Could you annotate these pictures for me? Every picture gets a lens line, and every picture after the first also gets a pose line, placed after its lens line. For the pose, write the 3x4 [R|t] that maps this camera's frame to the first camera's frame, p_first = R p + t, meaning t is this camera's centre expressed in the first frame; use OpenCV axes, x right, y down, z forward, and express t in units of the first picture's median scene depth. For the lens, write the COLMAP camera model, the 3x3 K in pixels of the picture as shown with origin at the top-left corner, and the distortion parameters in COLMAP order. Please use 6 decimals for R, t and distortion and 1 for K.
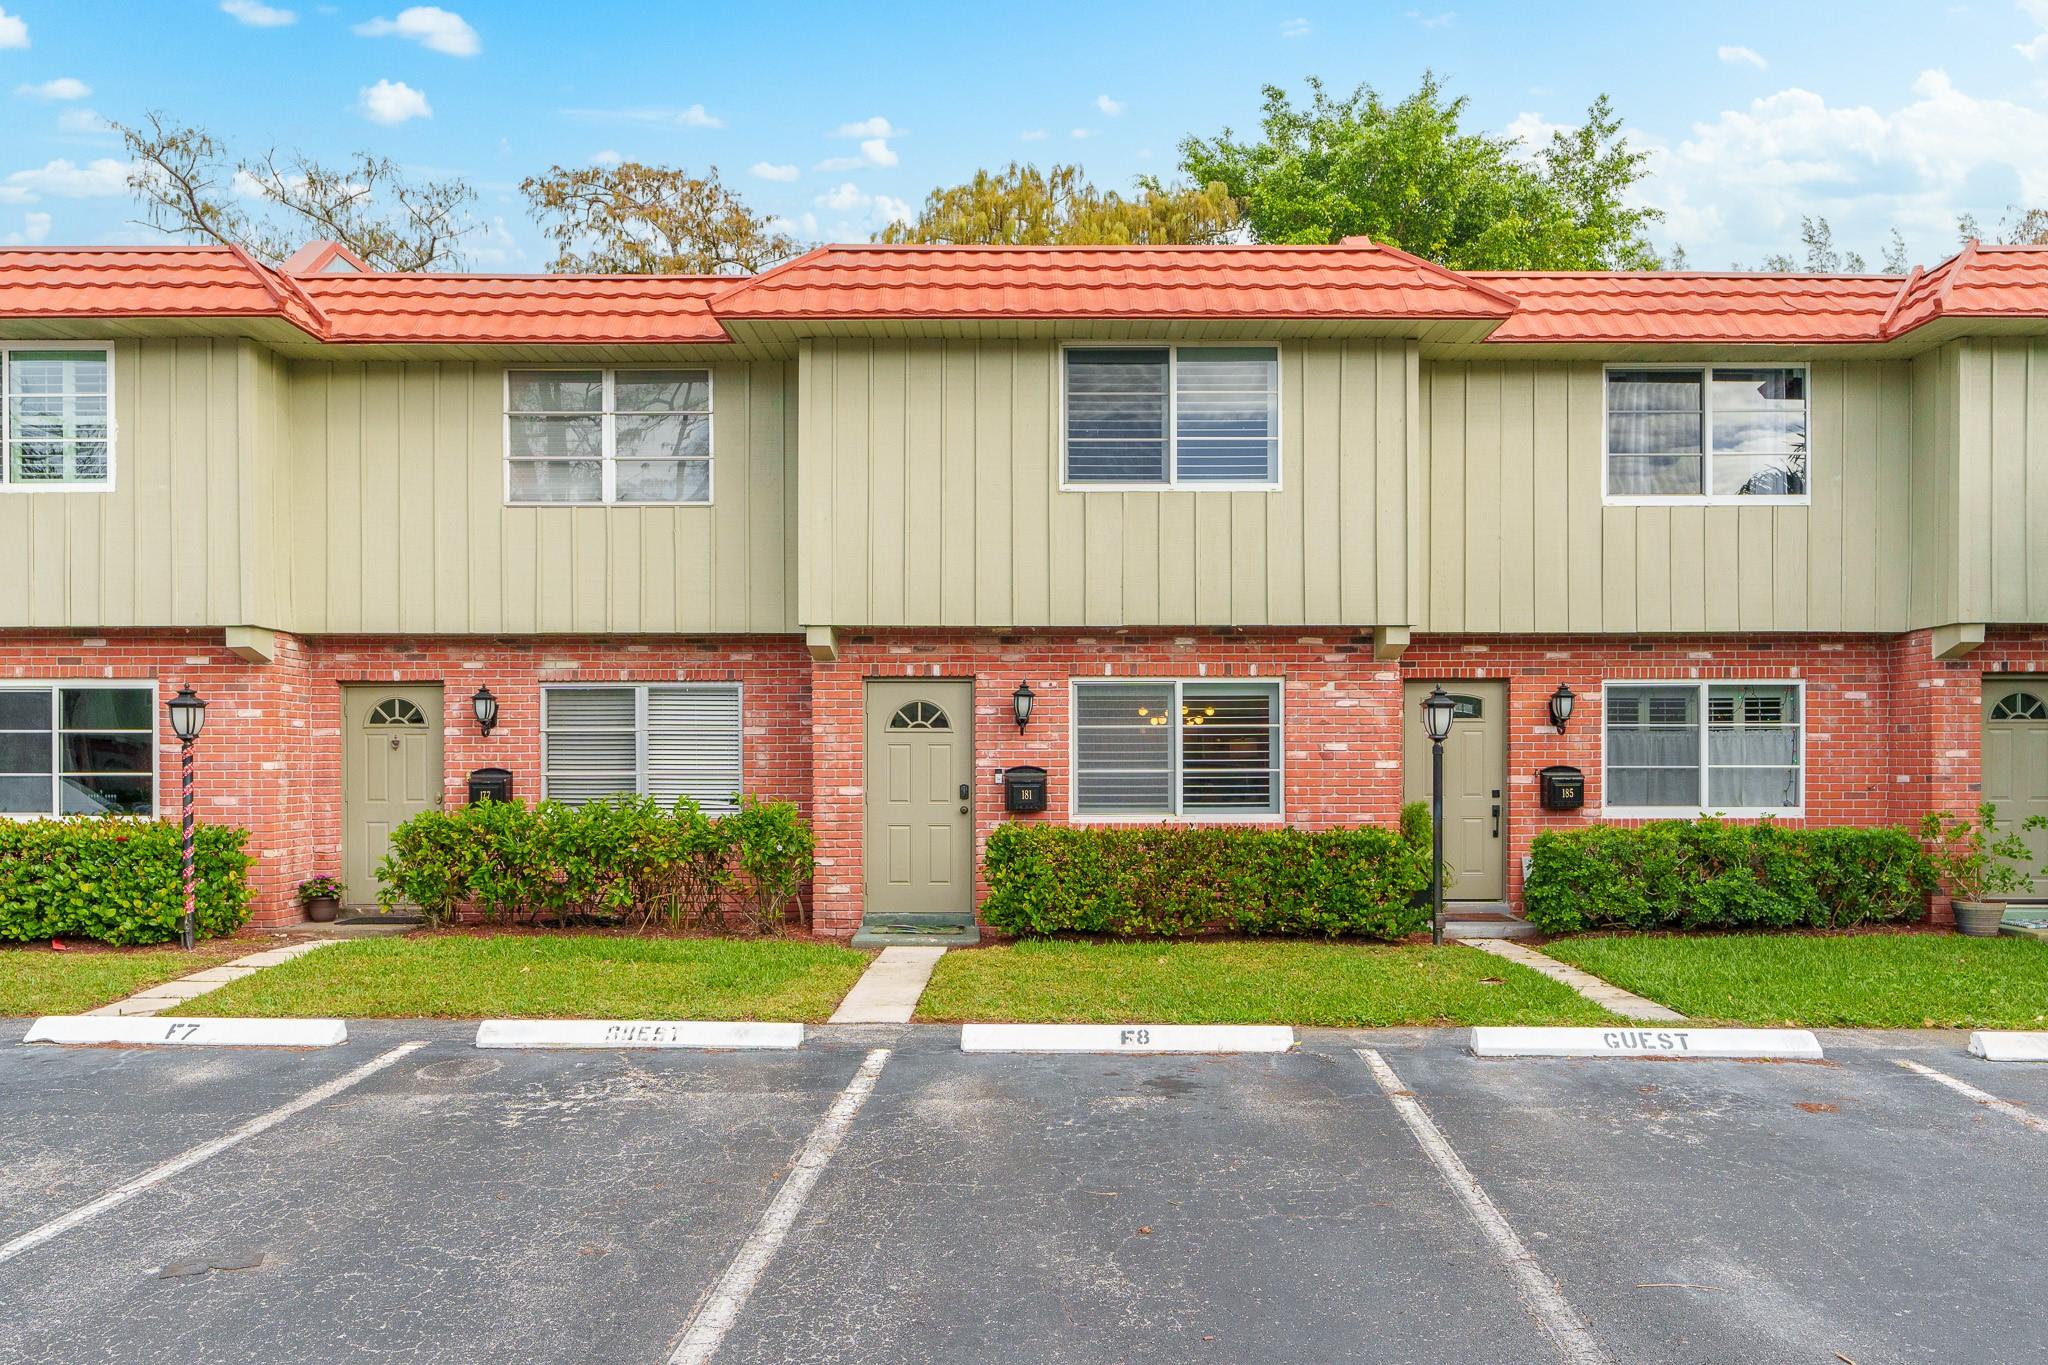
lens RADIAL K [[1425.5, 0, 1028.8], [0, 1425.5, 781.6], [0, 0, 1]] dist [-0.002471, -0.002177]
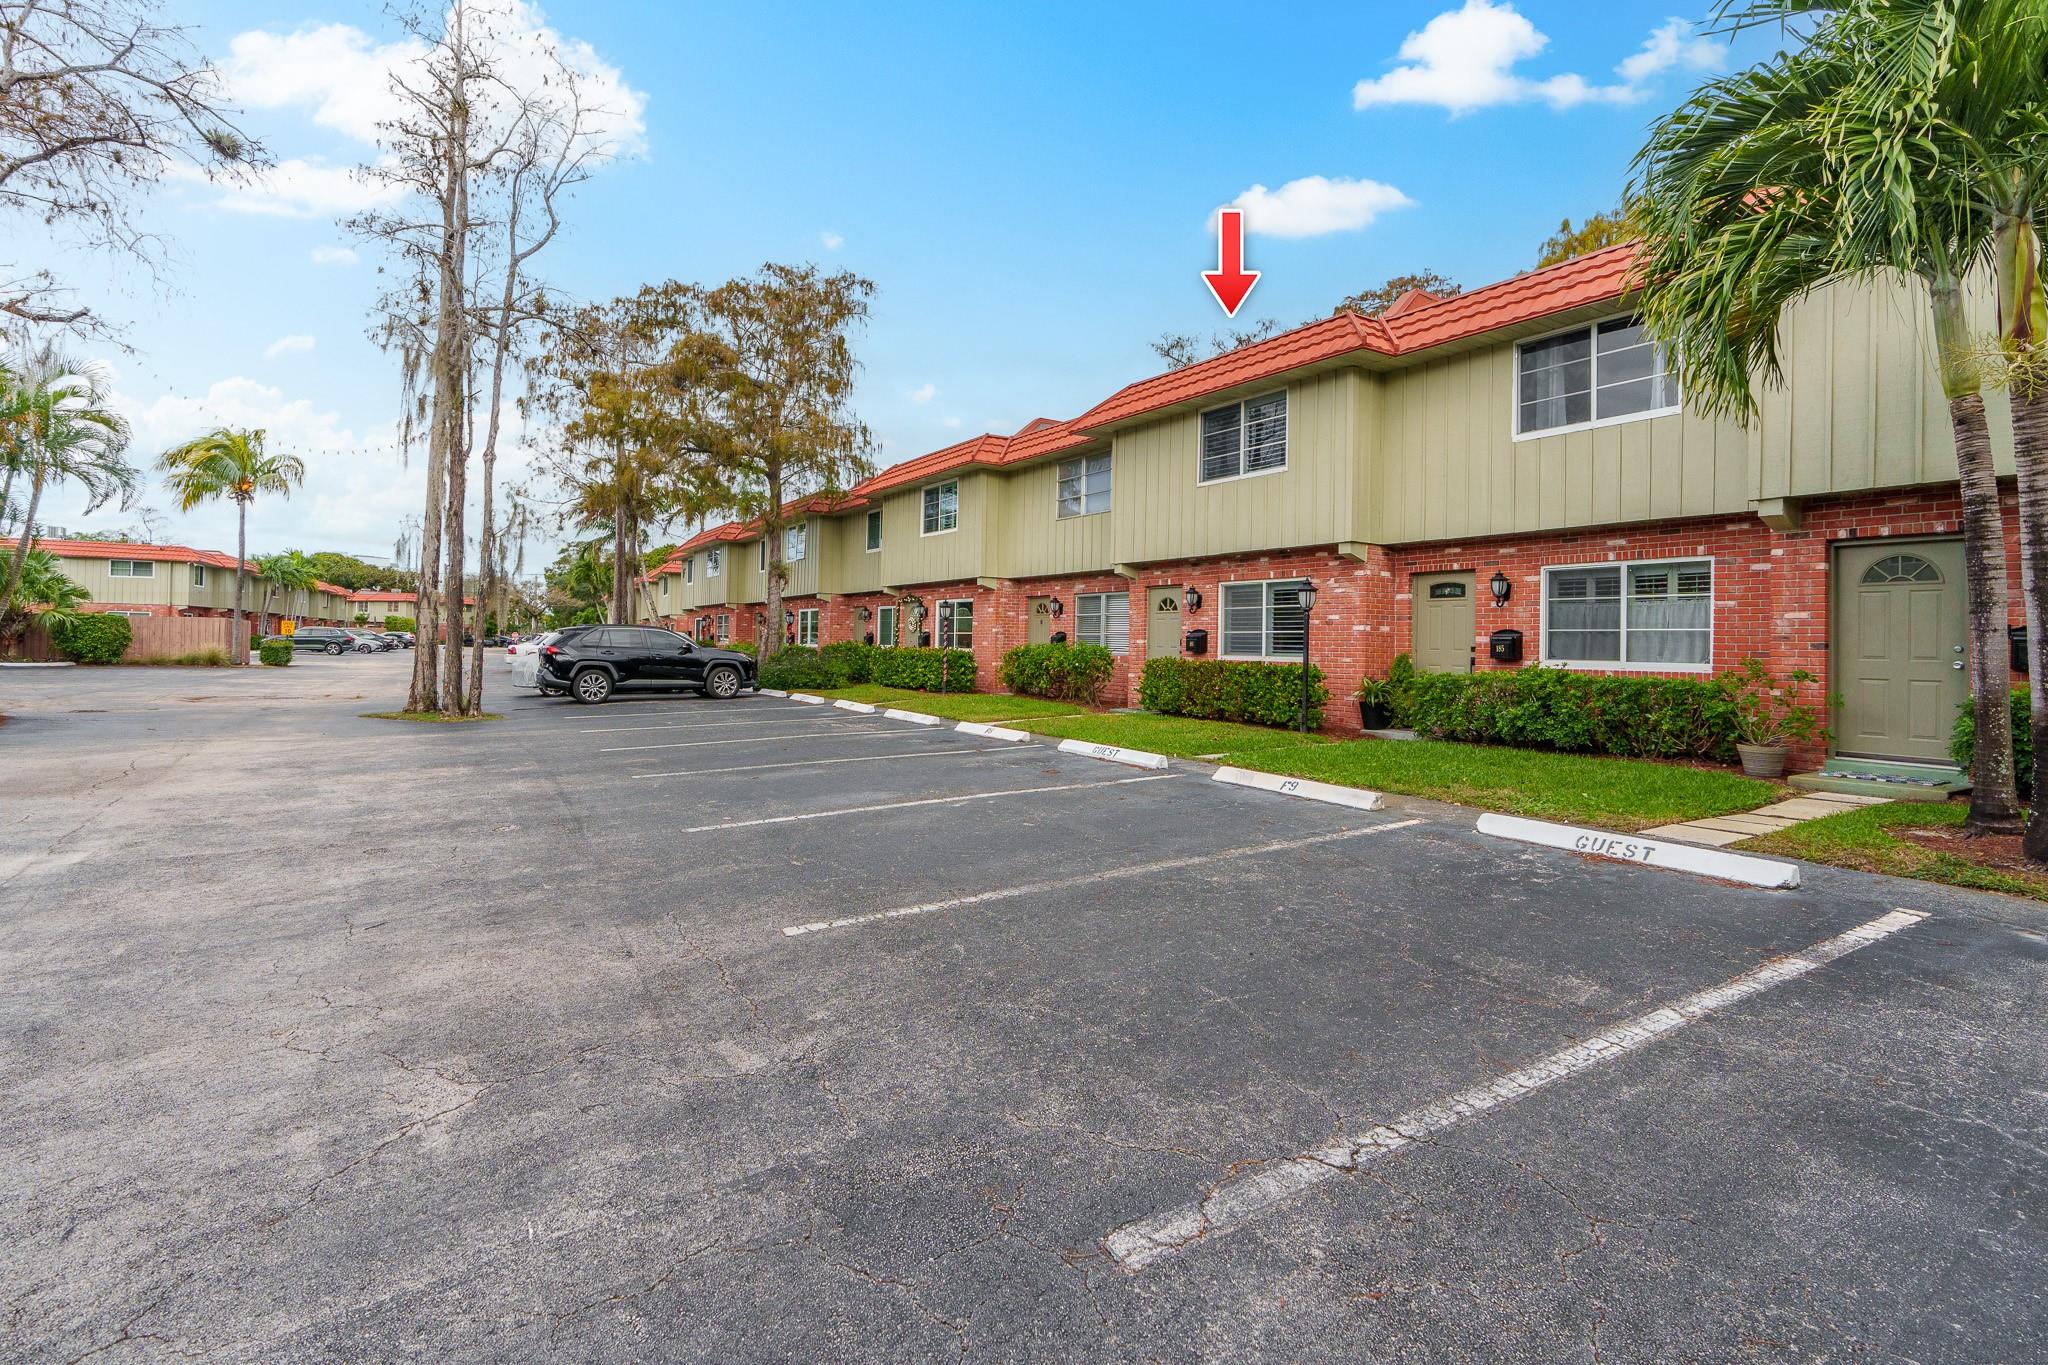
lens RADIAL K [[948.7, 0, 1030.5], [0, 948.7, 646.3], [0, 0, 1]] dist [-0.000919, 0.000224]
pose [[0.549341, 0.011956, -0.835513, 0.932398], [-0.028222, 0.999593, -0.004252, 0.023722], [0.835122, 0.025916, 0.549454, 0.099974]]
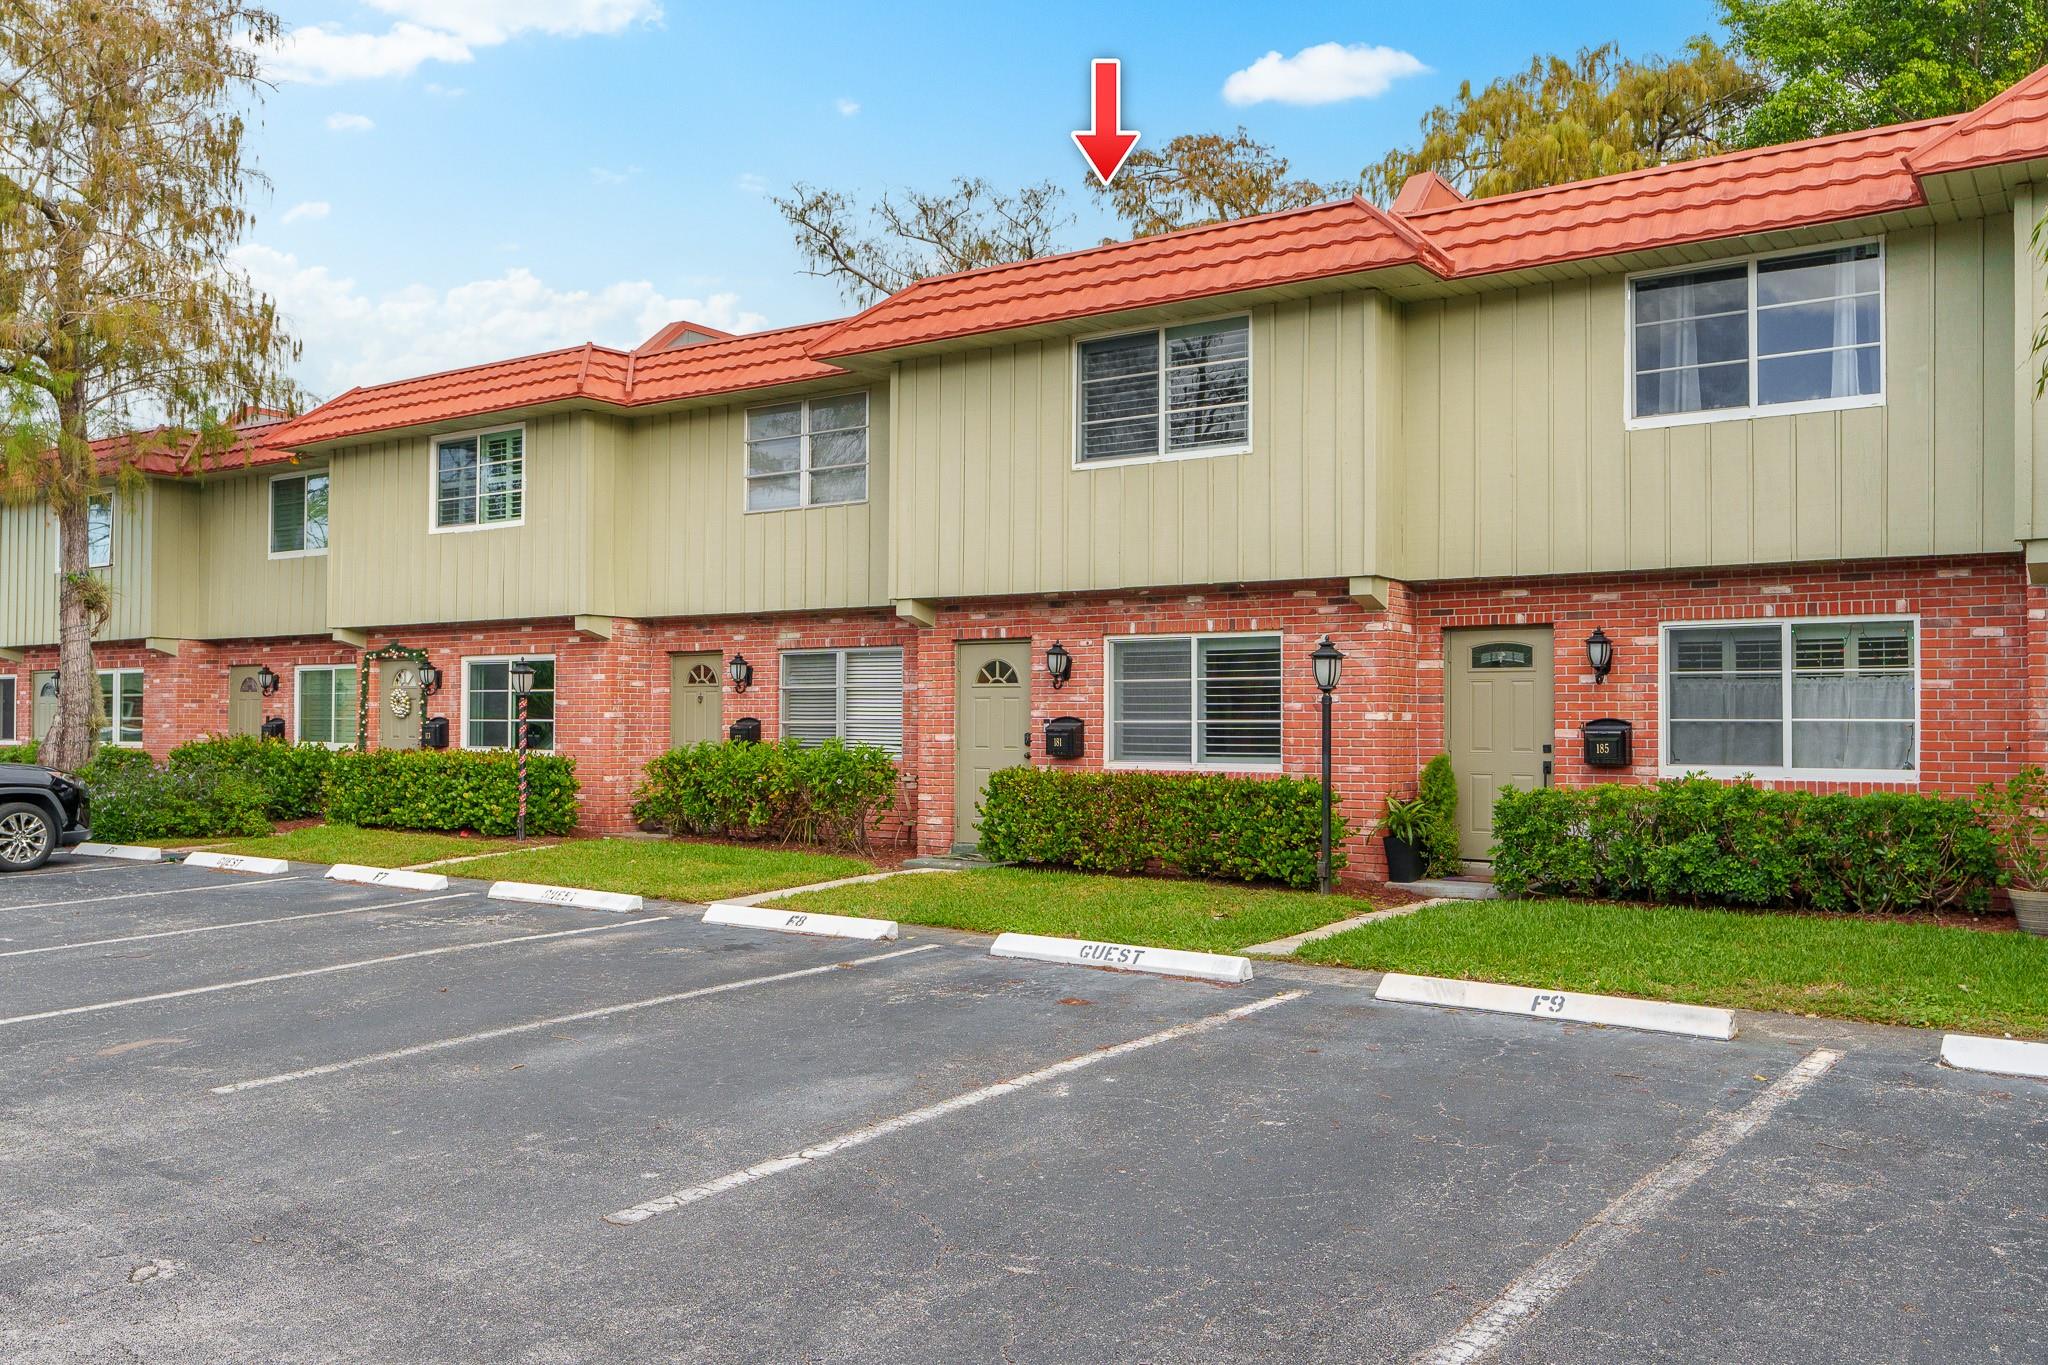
lens RADIAL K [[1632.7, 0, 1034.0], [0, 1632.7, 713.3], [0, 0, 1]] dist [0.001103, 0.002677]
pose [[0.820913, 0.001528, -0.571052, 0.693868], [-0.012087, 0.999819, -0.014701, 0.005476], [0.570926, 0.018971, 0.820782, -0.062035]]
